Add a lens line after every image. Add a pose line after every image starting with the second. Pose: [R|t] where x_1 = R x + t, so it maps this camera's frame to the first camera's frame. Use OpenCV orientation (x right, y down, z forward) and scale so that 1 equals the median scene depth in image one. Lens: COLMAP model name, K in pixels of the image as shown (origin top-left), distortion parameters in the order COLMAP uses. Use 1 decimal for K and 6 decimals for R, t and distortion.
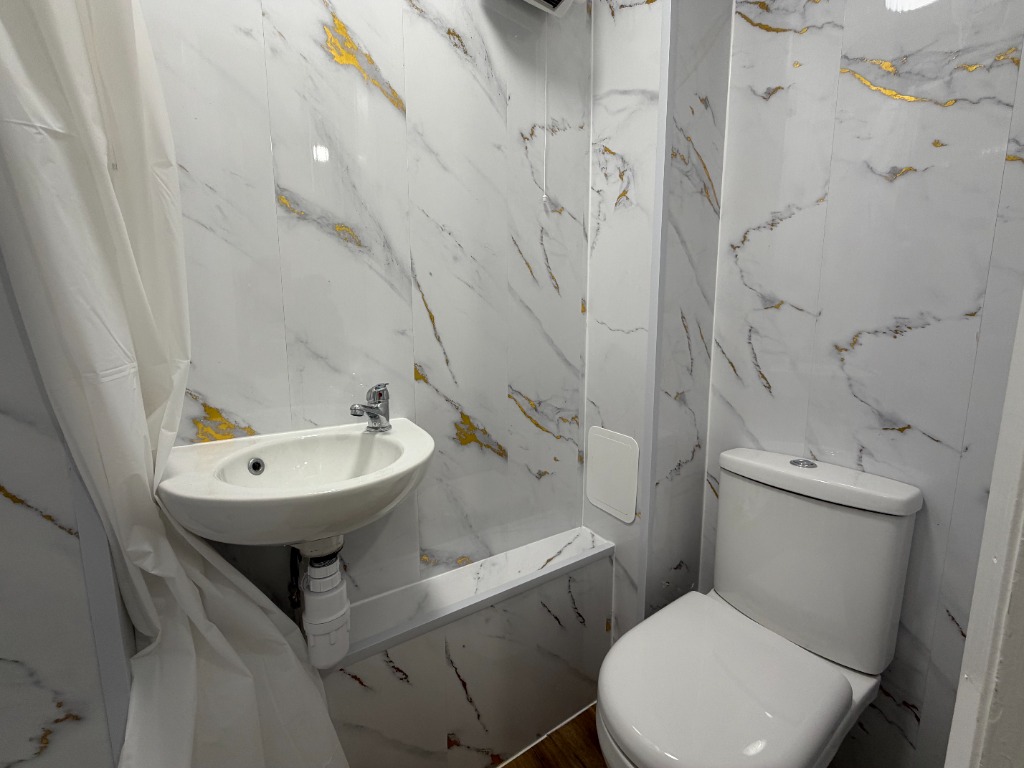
lens RADIAL K [[405.9, 0, 506.7], [0, 405.9, 382.7], [0, 0, 1]] dist [-0.003249, 0.000350]
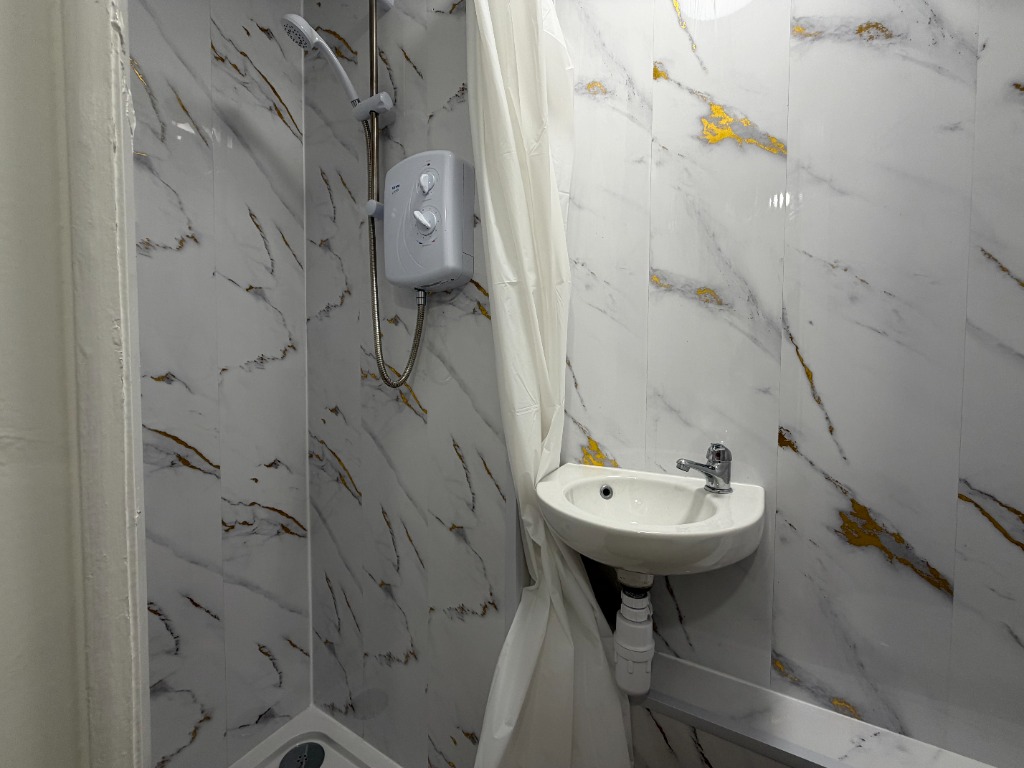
lens RADIAL K [[405.9, 0, 502.0], [0, 405.9, 379.8], [0, 0, 1]] dist [-0.003249, 0.000350]
pose [[0.448827, 0.024692, -0.893277, 0.285119], [-0.119566, 0.992289, -0.032647, -0.048892], [0.885583, 0.121458, 0.448319, 0.077463]]
